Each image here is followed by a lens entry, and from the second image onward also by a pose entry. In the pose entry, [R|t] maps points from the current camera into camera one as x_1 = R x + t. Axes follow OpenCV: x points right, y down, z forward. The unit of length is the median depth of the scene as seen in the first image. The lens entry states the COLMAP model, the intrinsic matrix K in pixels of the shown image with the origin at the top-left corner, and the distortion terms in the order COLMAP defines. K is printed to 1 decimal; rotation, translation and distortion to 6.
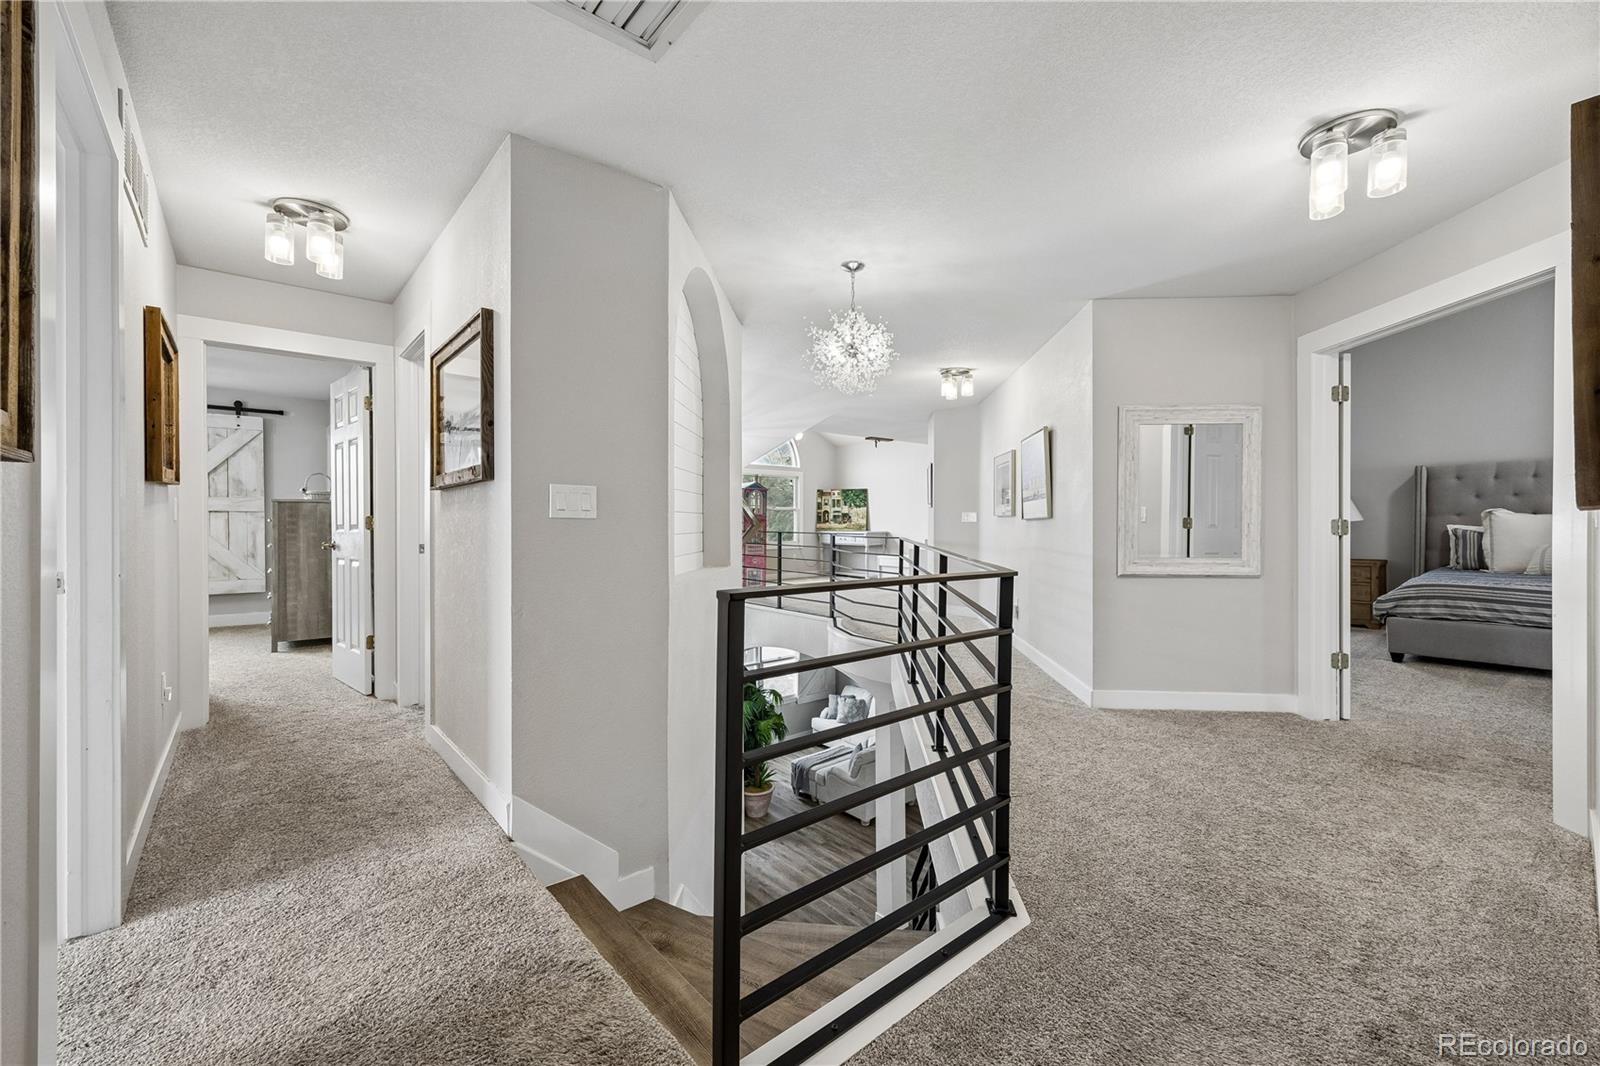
lens RADIAL K [[641.8, 0, 800.7], [0, 641.8, 531.3], [0, 0, 1]] dist [-0.001417, -0.000188]
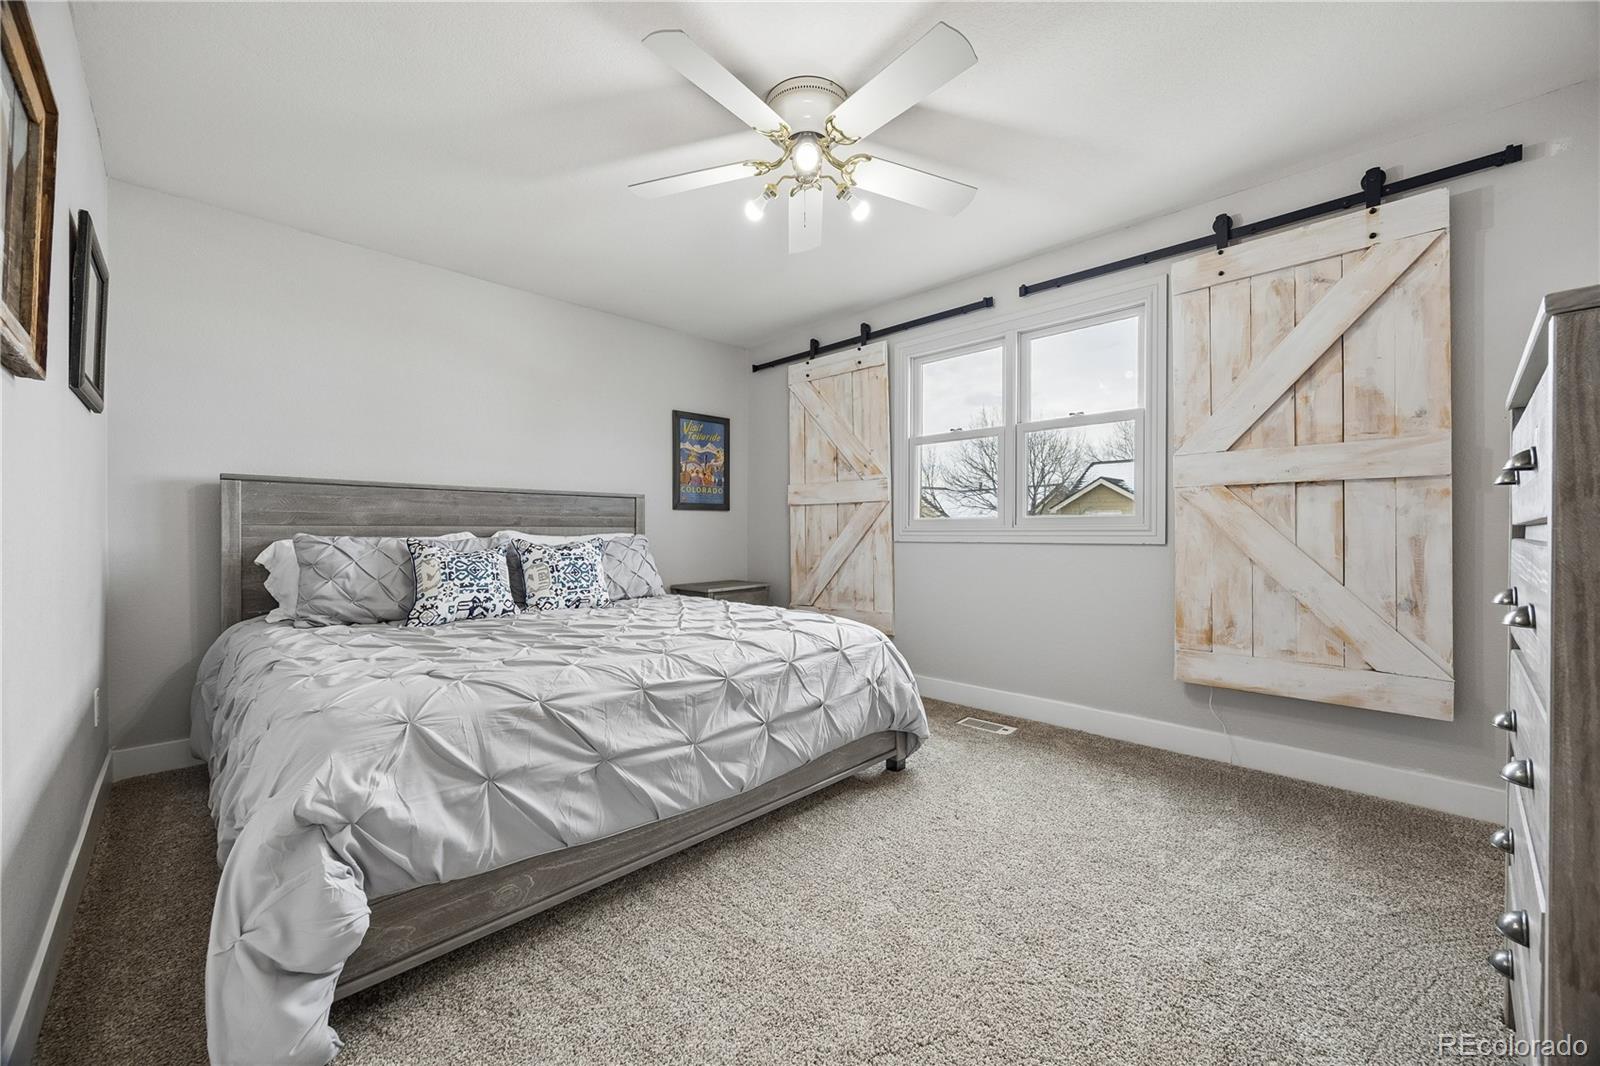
lens RADIAL K [[641.8, 0, 800.2], [0, 641.8, 531.5], [0, 0, 1]] dist [-0.001417, -0.000188]
pose [[0.065004, 0.001019, -0.997884, -0.537944], [-0.009291, 0.999957, 0.000416, 0.000653], [0.997842, 0.009244, 0.065011, 0.654744]]
